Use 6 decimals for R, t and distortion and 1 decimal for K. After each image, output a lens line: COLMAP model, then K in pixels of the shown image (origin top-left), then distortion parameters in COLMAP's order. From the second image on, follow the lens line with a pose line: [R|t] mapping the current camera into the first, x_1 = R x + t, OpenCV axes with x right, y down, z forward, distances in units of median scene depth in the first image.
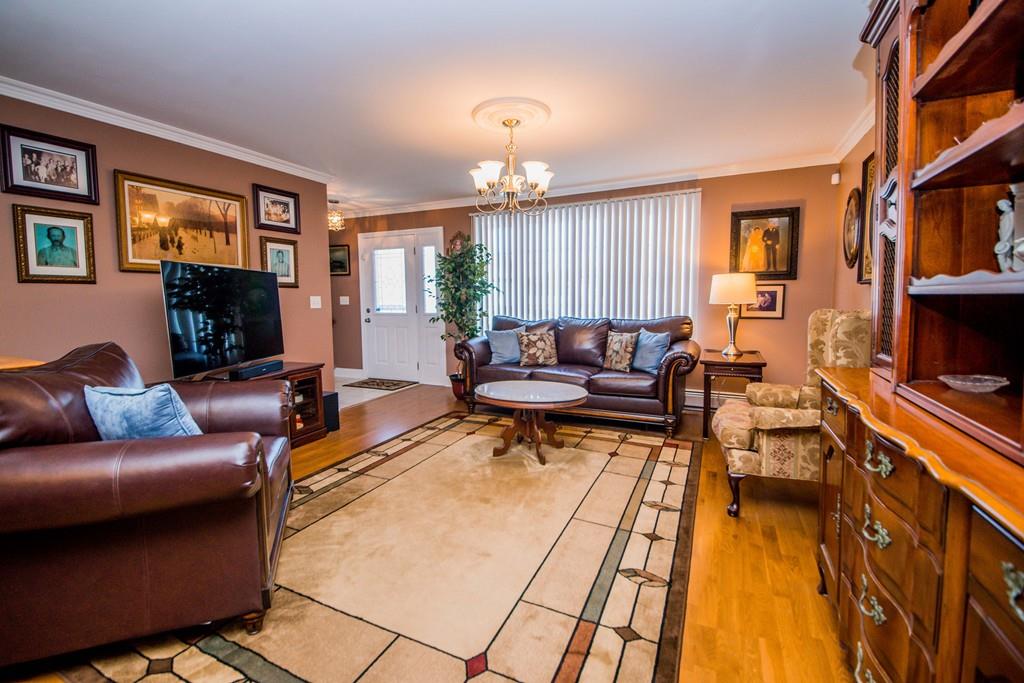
lens RADIAL K [[449.4, 0, 512.8], [0, 449.4, 337.5], [0, 0, 1]] dist [0.030702, -0.025340]
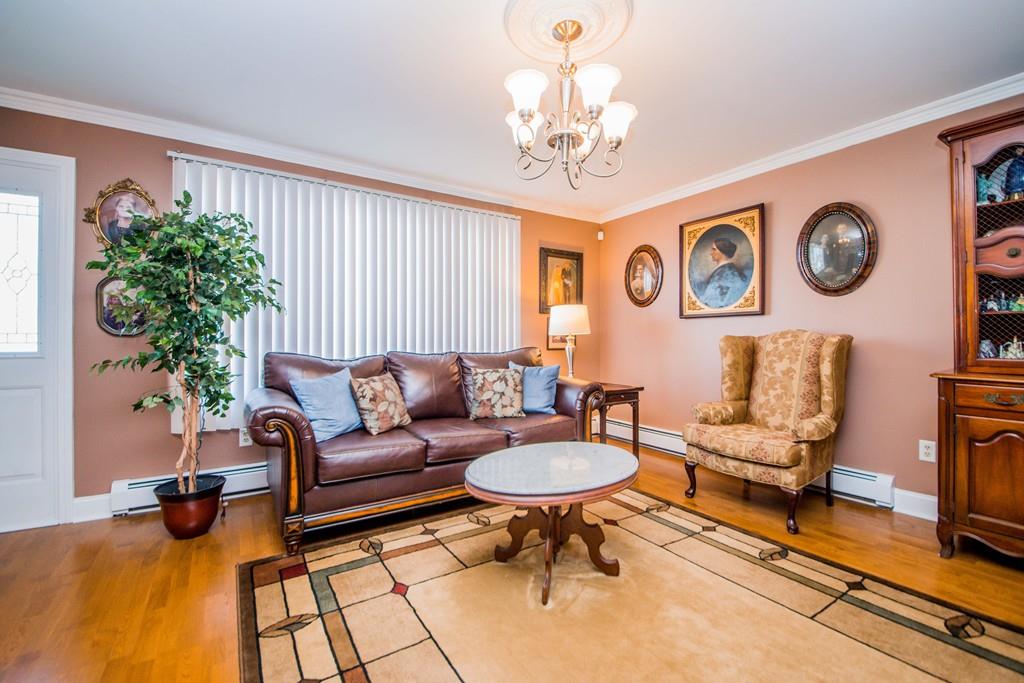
lens RADIAL K [[449.4, 0, 512.8], [0, 449.4, 337.5], [0, 0, 1]] dist [0.030702, -0.025340]
pose [[0.520402, 0.027210, 0.853488, -0.415050], [0.081675, 0.993324, -0.081468, -0.000047], [-0.850006, 0.112105, 0.514705, 0.583482]]
